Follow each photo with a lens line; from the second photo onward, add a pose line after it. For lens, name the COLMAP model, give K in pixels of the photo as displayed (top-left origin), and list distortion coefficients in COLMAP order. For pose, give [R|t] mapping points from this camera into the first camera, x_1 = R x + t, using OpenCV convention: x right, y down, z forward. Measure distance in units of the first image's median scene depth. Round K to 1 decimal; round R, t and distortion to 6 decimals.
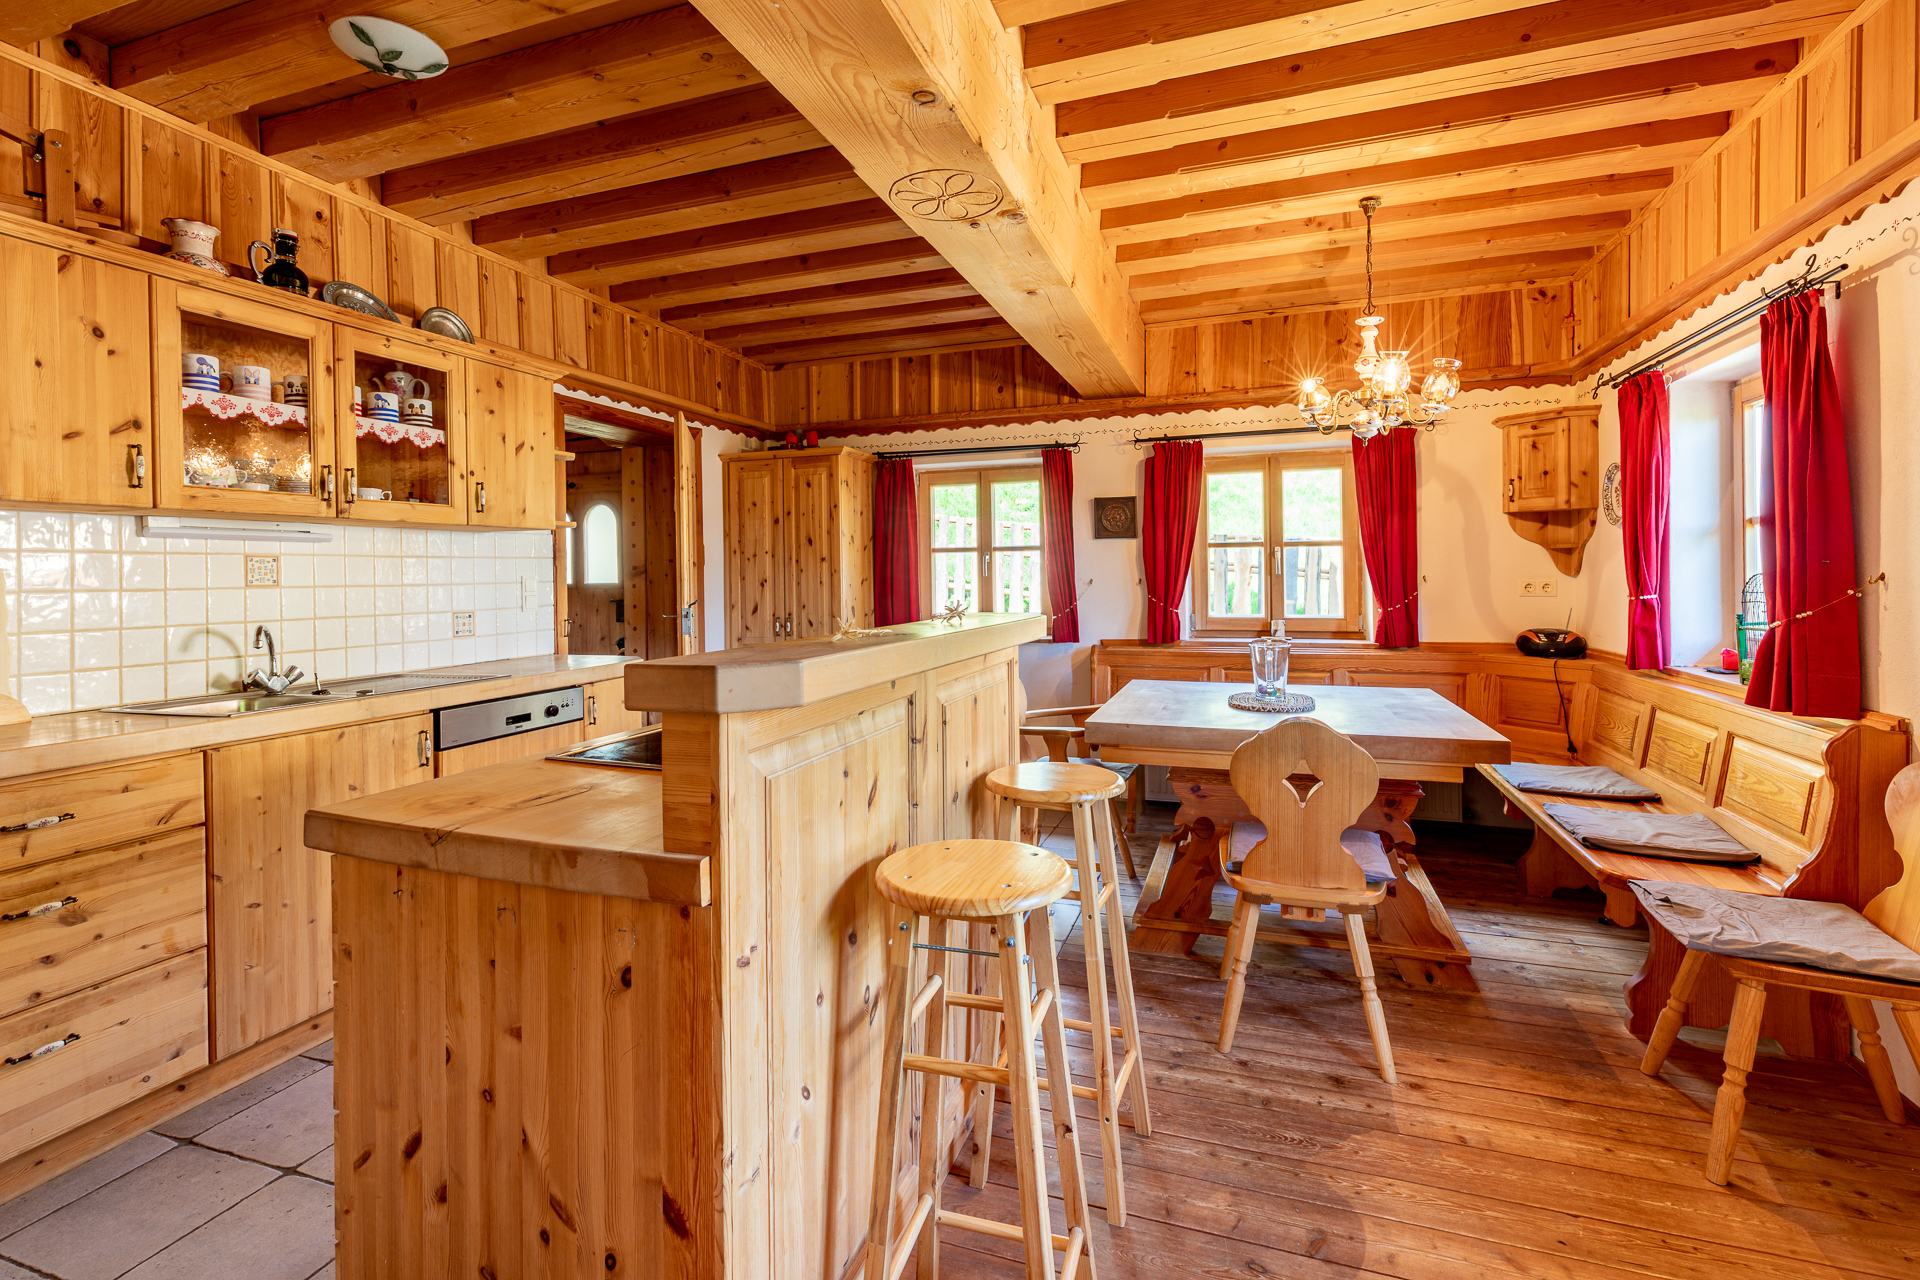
lens RADIAL K [[857.6, 0, 962.1], [0, 857.6, 613.3], [0, 0, 1]] dist [0.000385, 0.000013]
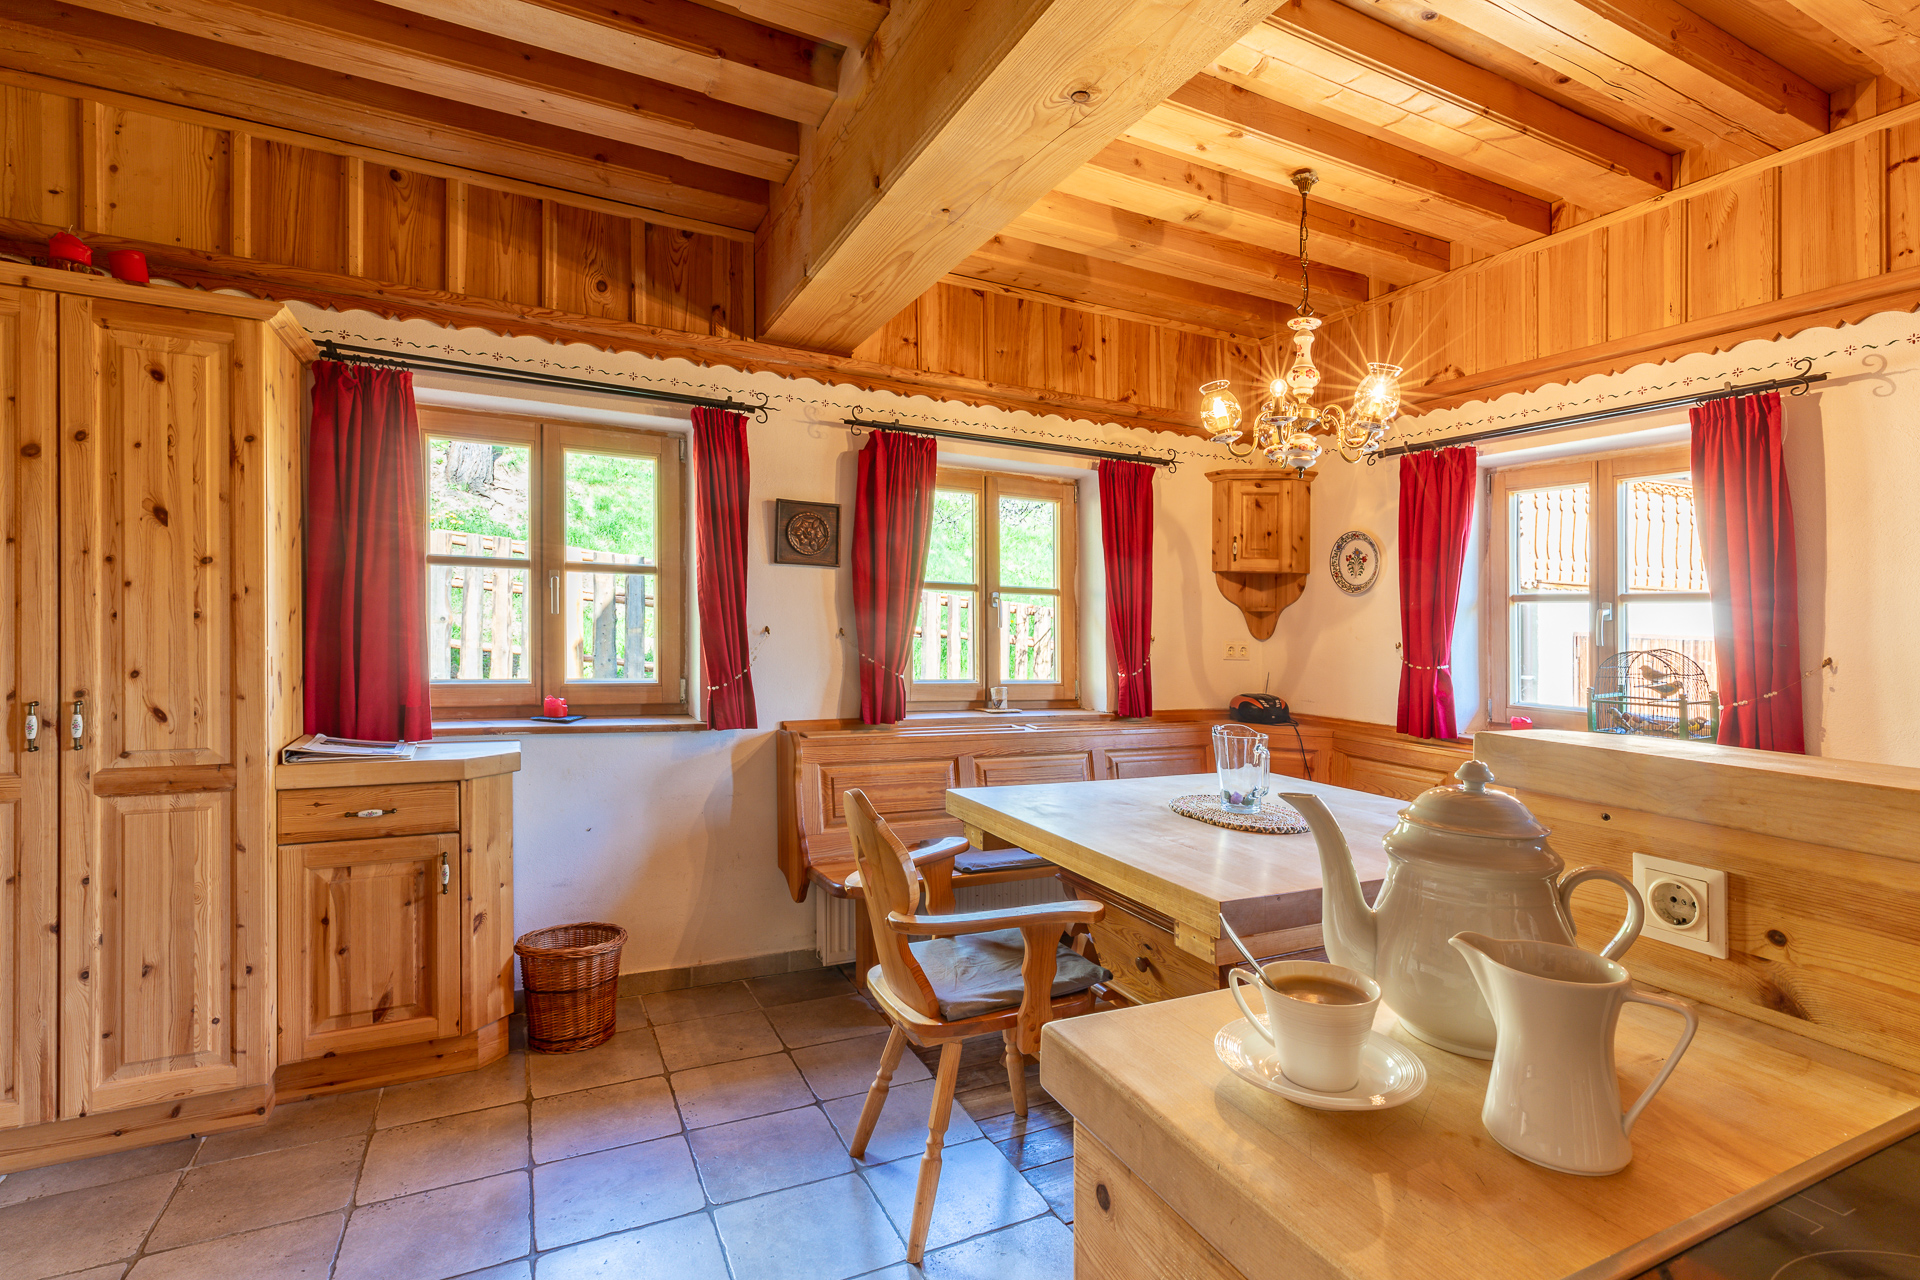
lens RADIAL K [[904.7, 0, 960.0], [0, 904.7, 640.0], [0, 0, 1]] dist [0.001509, 0.000377]
pose [[0.680690, 0.015769, 0.732402, -0.244971], [-0.005826, 0.999853, -0.016113, -0.020108], [-0.732549, 0.006701, 0.680682, 0.450827]]
